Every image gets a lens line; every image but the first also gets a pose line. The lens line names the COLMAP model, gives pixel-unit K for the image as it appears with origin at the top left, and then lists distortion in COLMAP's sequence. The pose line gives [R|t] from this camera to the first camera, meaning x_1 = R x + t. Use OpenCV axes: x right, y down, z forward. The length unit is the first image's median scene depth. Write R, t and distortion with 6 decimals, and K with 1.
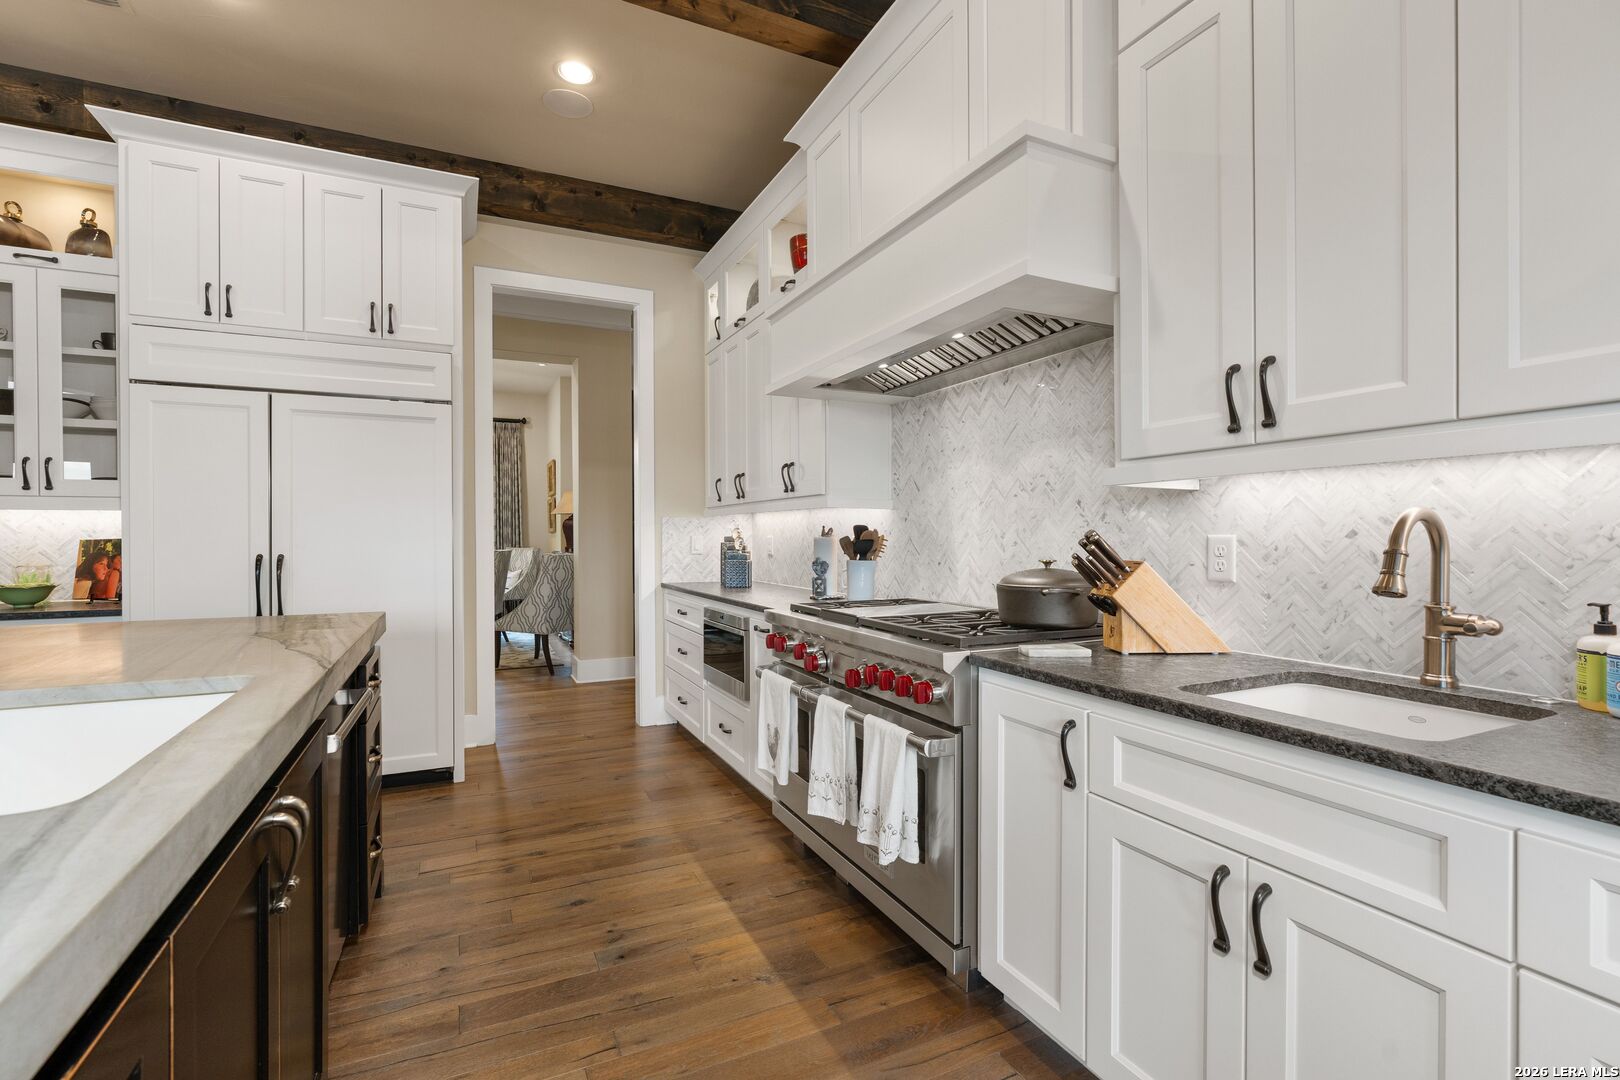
lens RADIAL K [[745.1, 0, 811.1], [0, 745.1, 535.8], [0, 0, 1]] dist [-0.001965, 0.001879]
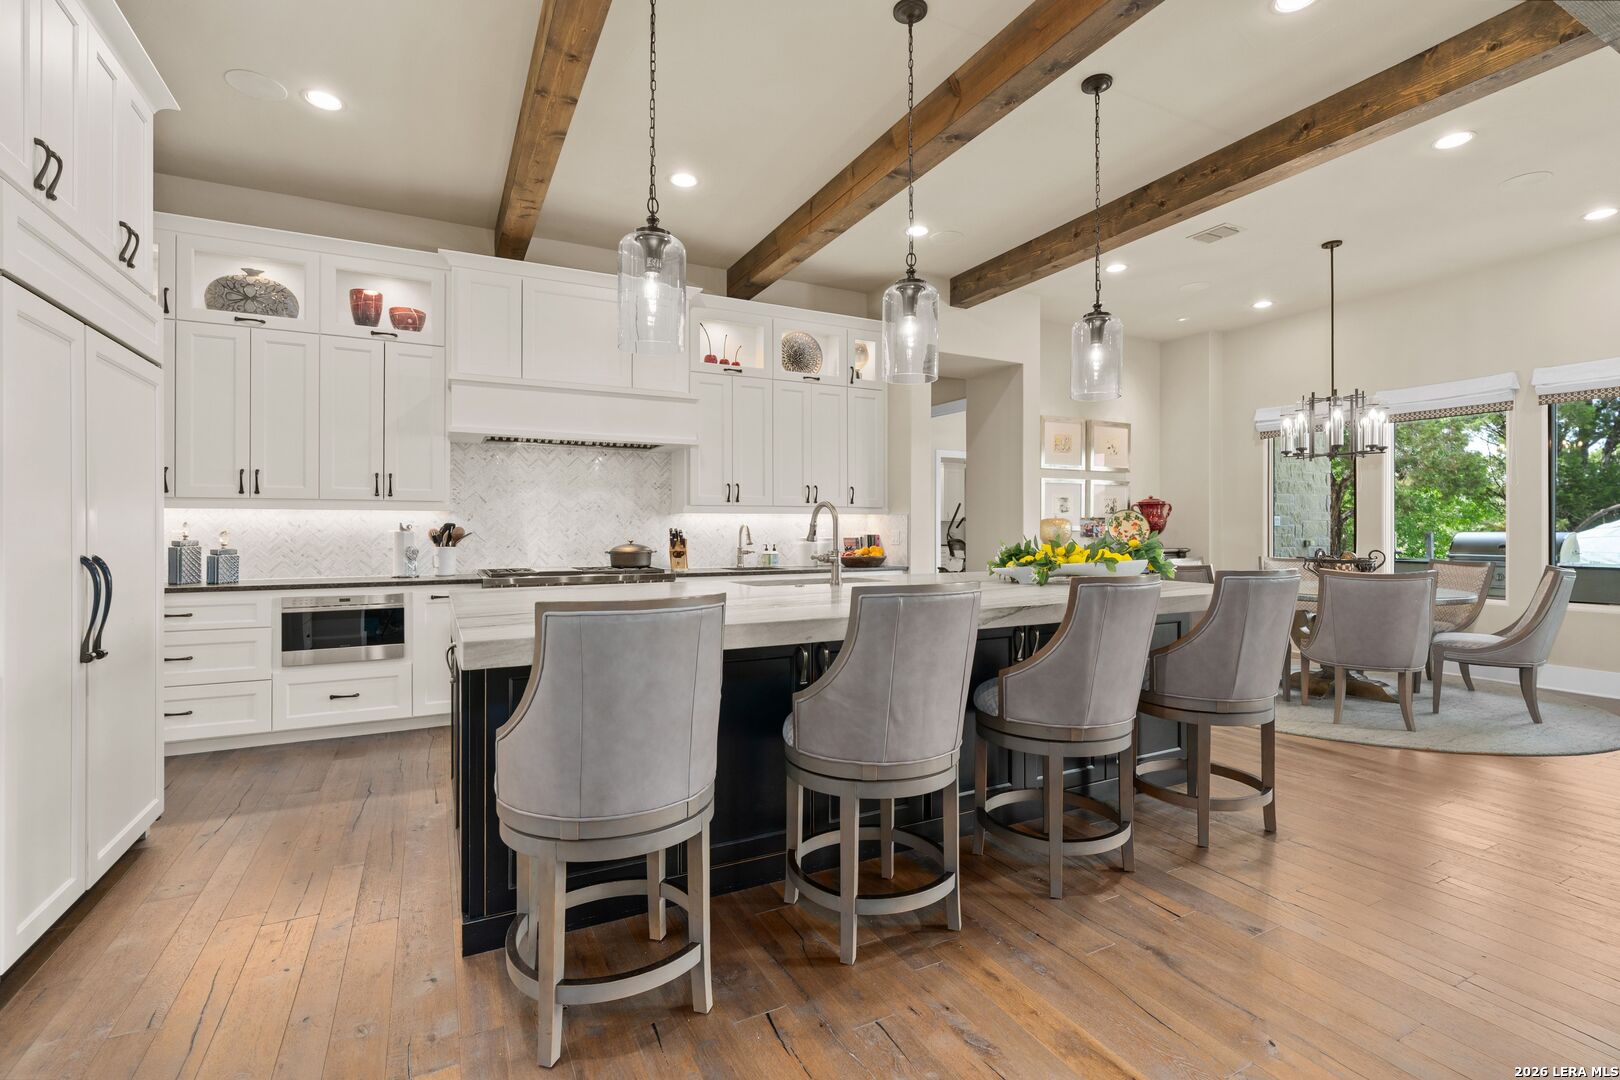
lens RADIAL K [[745.1, 0, 809.2], [0, 745.1, 533.1], [0, 0, 1]] dist [-0.001965, 0.001879]
pose [[-0.031986, -0.001162, 0.999488, -1.701040], [0.002767, 0.999995, 0.001251, 0.006389], [-0.999484, 0.002806, -0.031982, 0.400109]]
